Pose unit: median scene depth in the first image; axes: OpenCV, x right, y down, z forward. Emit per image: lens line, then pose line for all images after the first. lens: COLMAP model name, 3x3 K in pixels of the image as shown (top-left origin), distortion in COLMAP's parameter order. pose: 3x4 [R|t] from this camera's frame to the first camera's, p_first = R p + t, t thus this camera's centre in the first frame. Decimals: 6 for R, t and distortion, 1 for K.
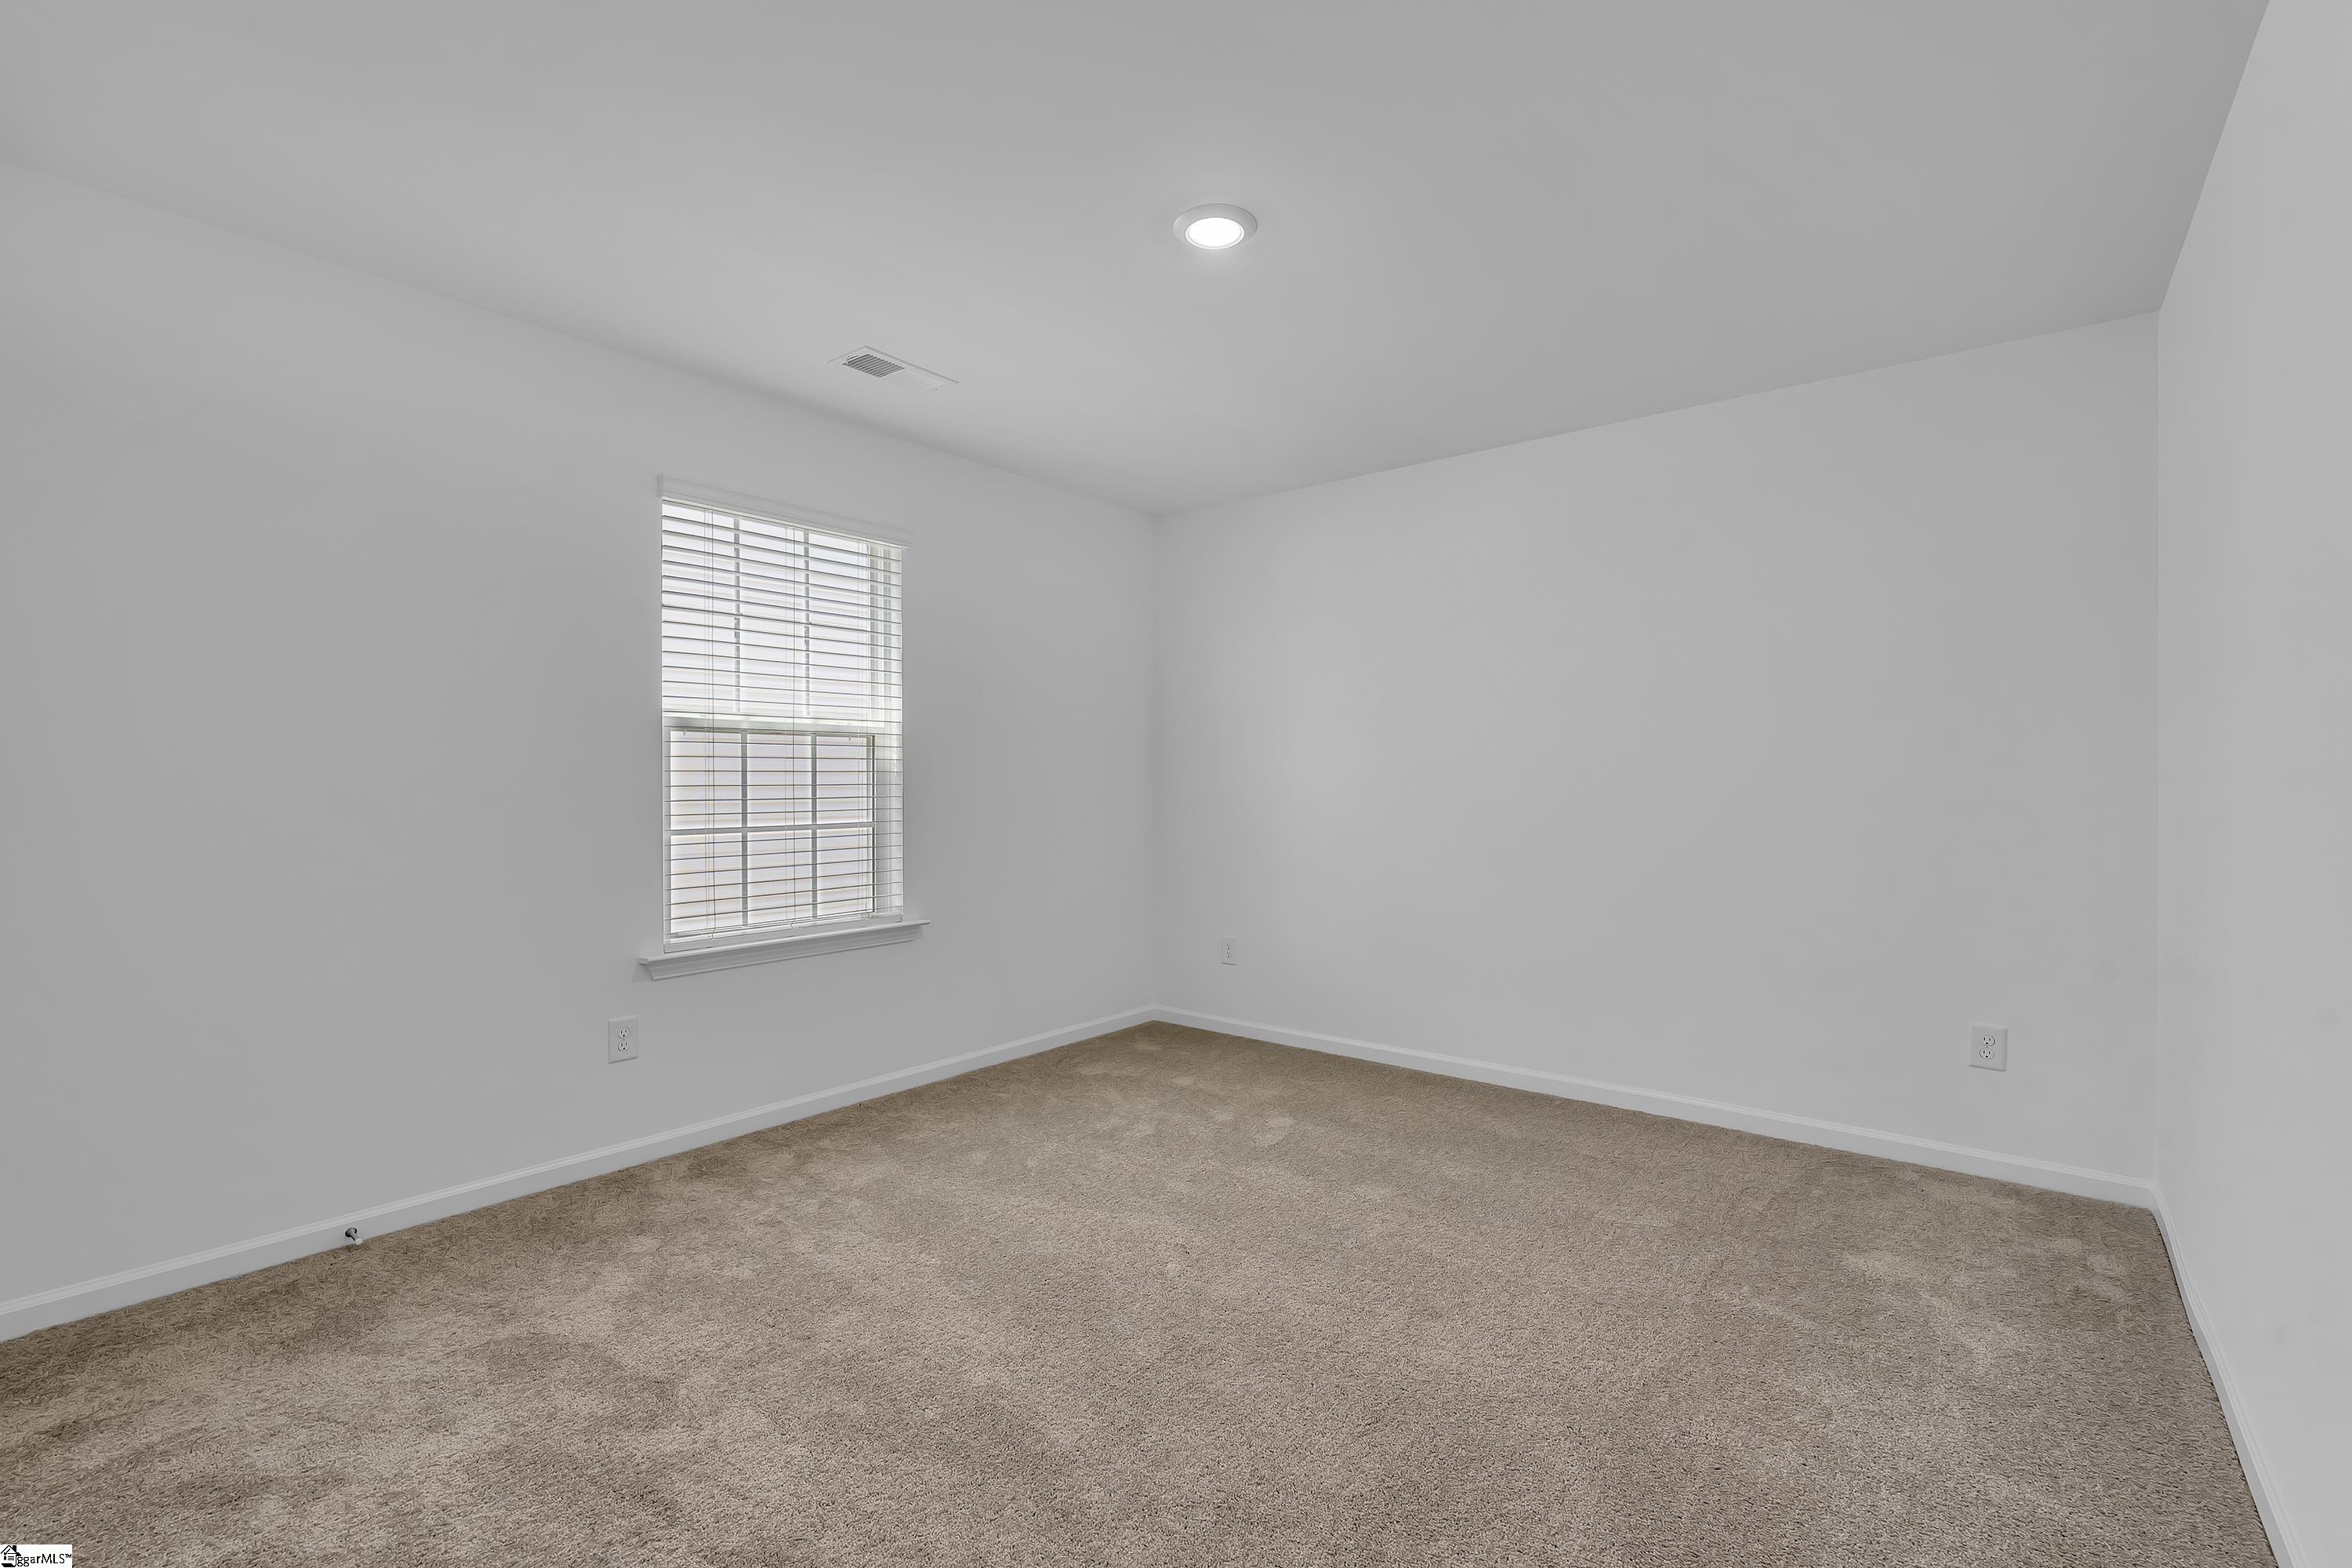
lens RADIAL K [[1018.7, 0, 1173.3], [0, 1018.7, 792.2], [0, 0, 1]] dist [-0.000621, 0.000183]
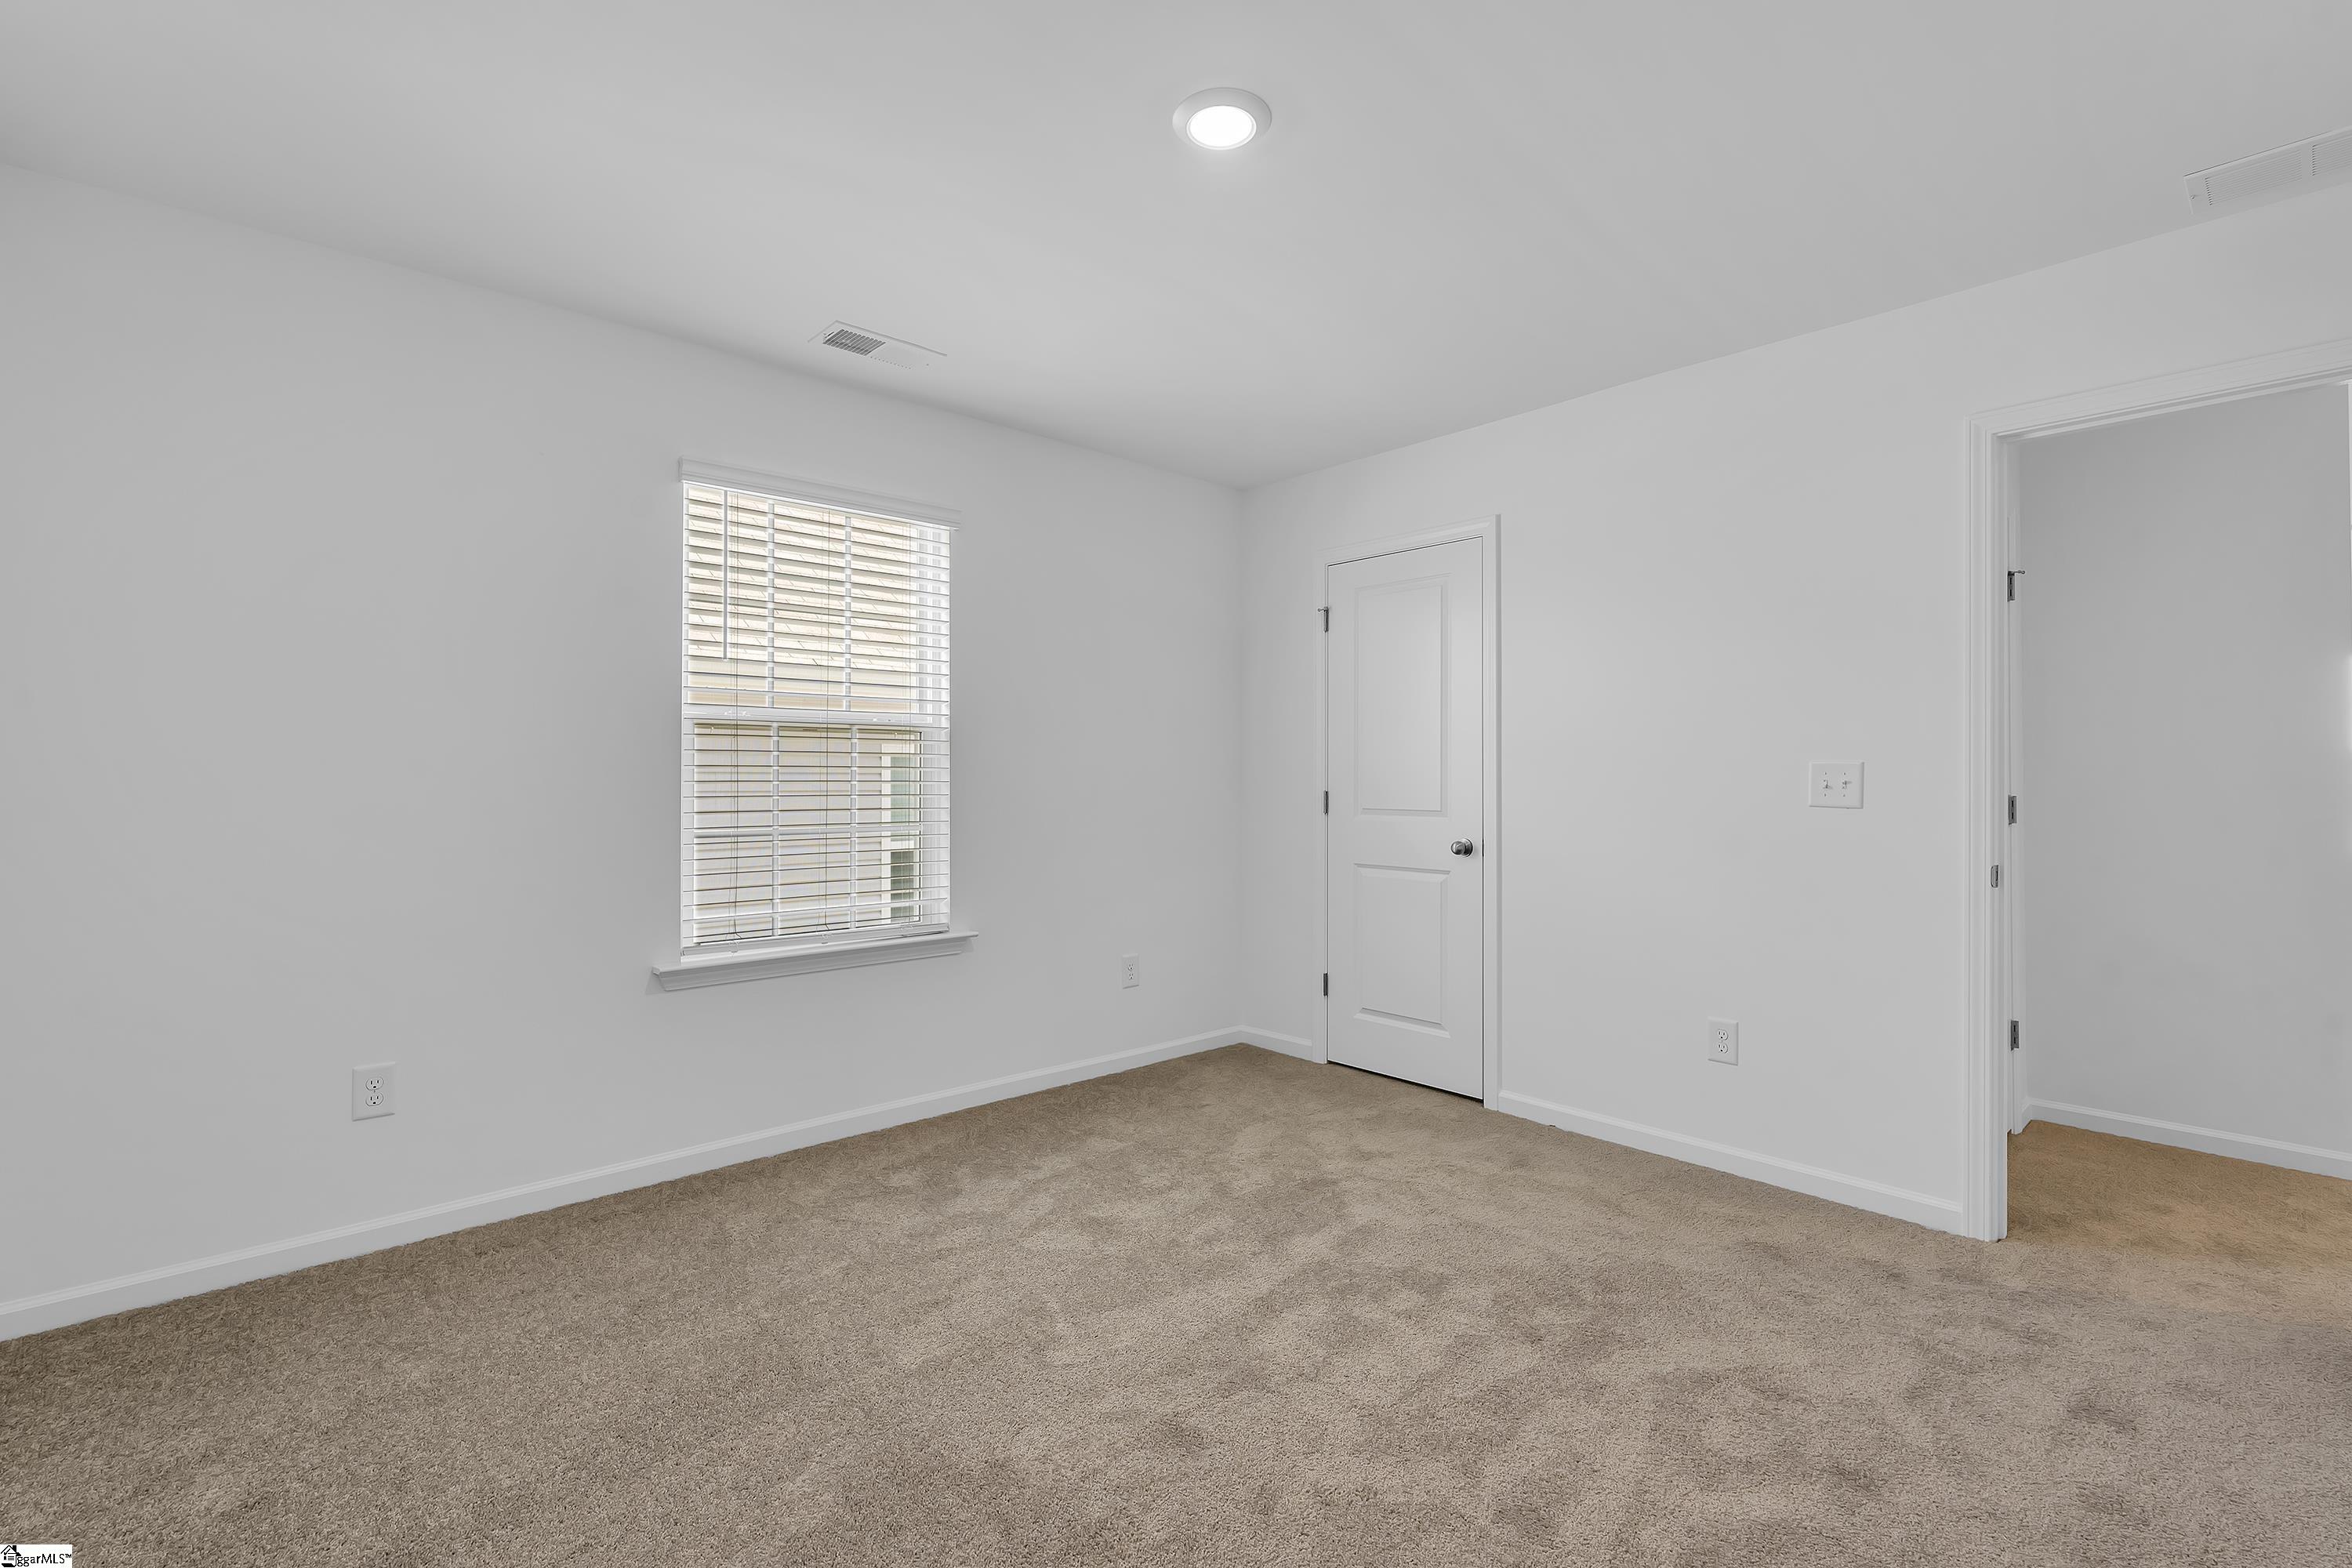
lens RADIAL K [[1037.0, 0, 1176.3], [0, 1037.0, 773.6], [0, 0, 1]] dist [0.000421, -0.000332]
pose [[0.989210, 0.002442, -0.146483, 0.081536], [-0.004979, 0.999844, -0.016959, -0.000933], [0.146419, 0.017505, 0.989068, 0.097893]]
